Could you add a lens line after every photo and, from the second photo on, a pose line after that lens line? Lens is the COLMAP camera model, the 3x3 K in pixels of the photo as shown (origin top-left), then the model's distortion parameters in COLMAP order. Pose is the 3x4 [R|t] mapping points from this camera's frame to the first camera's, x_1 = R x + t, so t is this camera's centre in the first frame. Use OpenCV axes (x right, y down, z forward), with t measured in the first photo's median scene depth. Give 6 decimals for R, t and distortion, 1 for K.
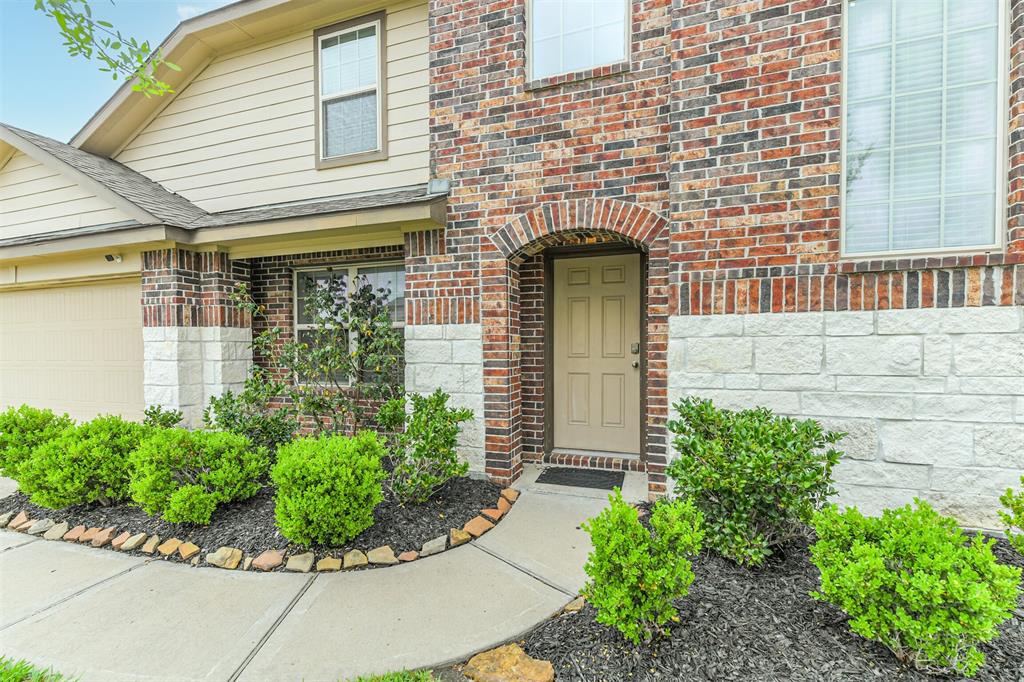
lens RADIAL K [[444.5, 0, 517.0], [0, 444.5, 356.2], [0, 0, 1]] dist [0.018854, -0.000290]
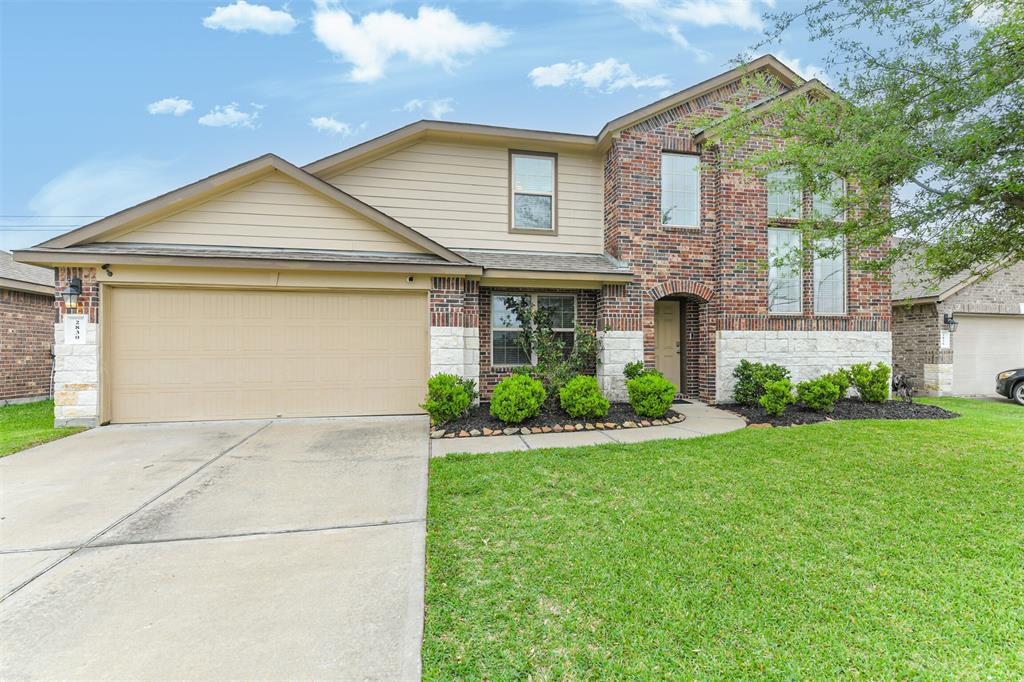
lens RADIAL K [[444.5, 0, 517.0], [0, 444.5, 356.2], [0, 0, 1]] dist [0.018854, -0.000290]
pose [[0.861083, 0.001737, 0.508462, -1.752913], [0.008830, 0.999792, -0.018370, 0.085422], [-0.508388, 0.020308, 0.860889, -0.559571]]
